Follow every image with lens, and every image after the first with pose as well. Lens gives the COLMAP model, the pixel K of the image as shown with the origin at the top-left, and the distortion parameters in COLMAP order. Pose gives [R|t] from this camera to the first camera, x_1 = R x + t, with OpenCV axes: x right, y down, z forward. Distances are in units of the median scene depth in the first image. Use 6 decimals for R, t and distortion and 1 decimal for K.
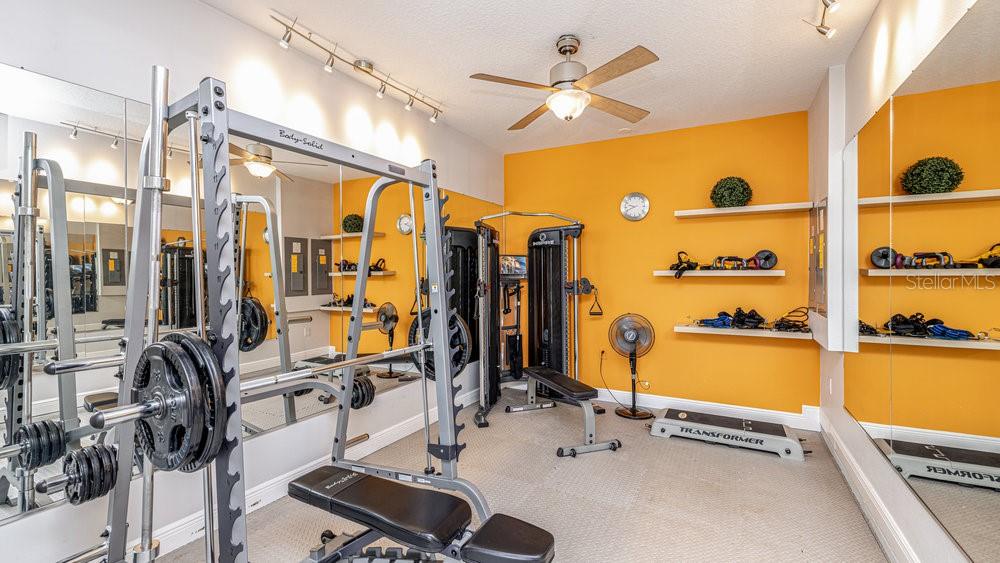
lens RADIAL K [[422.1, 0, 500.3], [0, 422.1, 275.3], [0, 0, 1]] dist [0.001351, 0.000117]
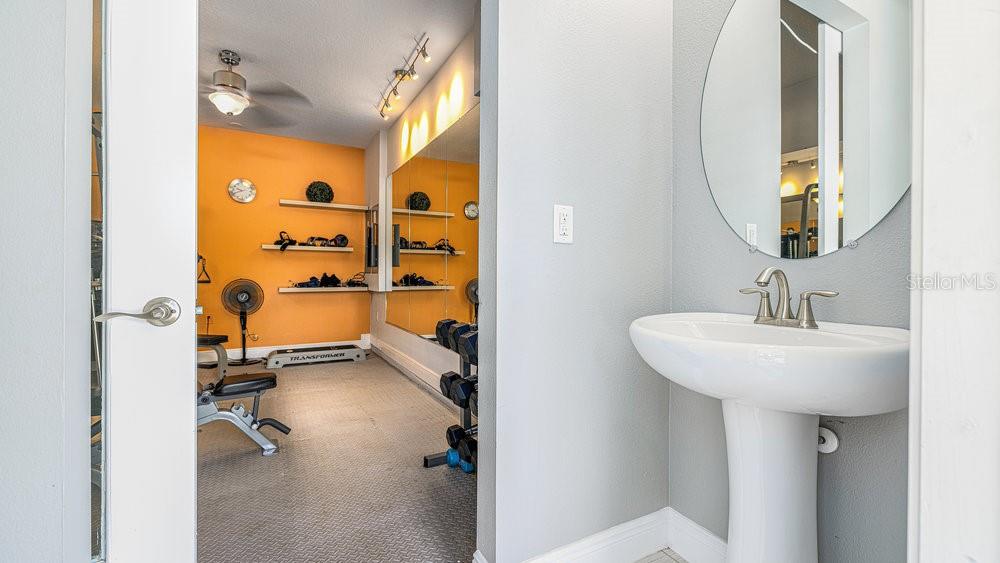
lens RADIAL K [[422.1, 0, 500.3], [0, 422.1, 275.3], [0, 0, 1]] dist [0.001351, 0.000117]
pose [[0.534804, 0.003465, 0.844969, -0.342630], [-0.001506, 0.999994, -0.003148, 0.090933], [-0.844975, 0.000411, 0.534806, -0.285132]]
